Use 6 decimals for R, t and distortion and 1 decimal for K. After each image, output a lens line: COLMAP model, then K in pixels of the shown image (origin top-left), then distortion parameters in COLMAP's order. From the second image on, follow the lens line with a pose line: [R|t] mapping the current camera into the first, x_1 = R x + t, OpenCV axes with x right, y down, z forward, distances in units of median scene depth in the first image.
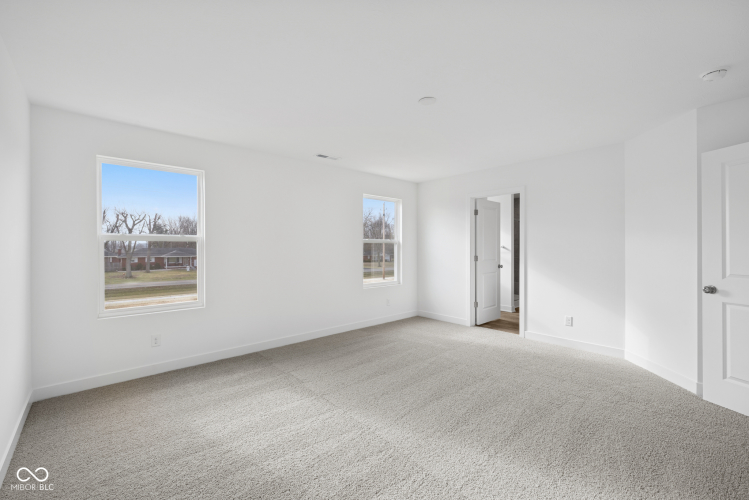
lens RADIAL K [[318.5, 0, 372.1], [0, 318.5, 246.7], [0, 0, 1]] dist [0.000374, 0.000100]
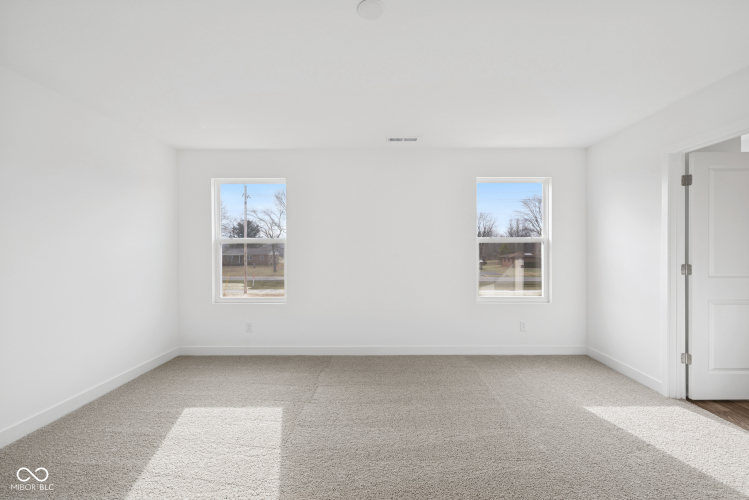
lens RADIAL K [[325.4, 0, 376.4], [0, 325.4, 238.3], [0, 0, 1]] dist [0.002868, 0.000249]
pose [[0.740850, -0.018968, -0.671402, 0.418533], [0.001179, 0.999636, -0.026941, 0.001361], [0.671669, 0.019168, 0.740603, 0.360409]]
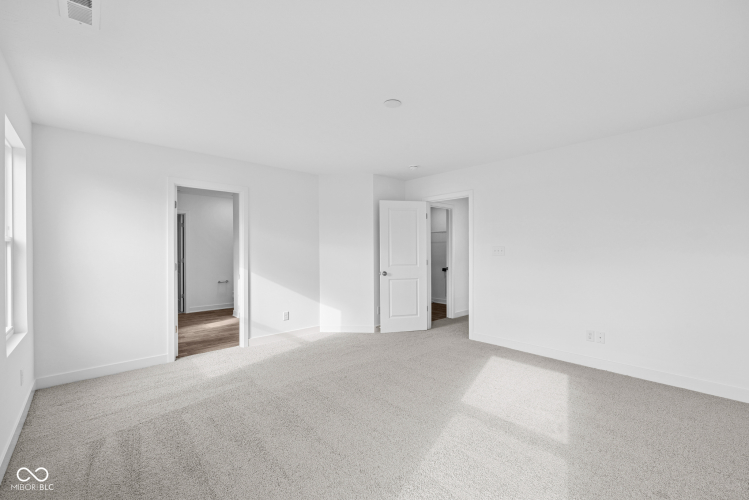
lens RADIAL K [[316.2, 0, 374.4], [0, 316.2, 254.1], [0, 0, 1]] dist [0.000522, 0.000071]
pose [[-0.008801, -0.002727, 0.999958, -0.555699], [0.004740, 0.999985, 0.002769, 0.009350], [-0.999950, 0.004765, -0.008788, 0.734215]]
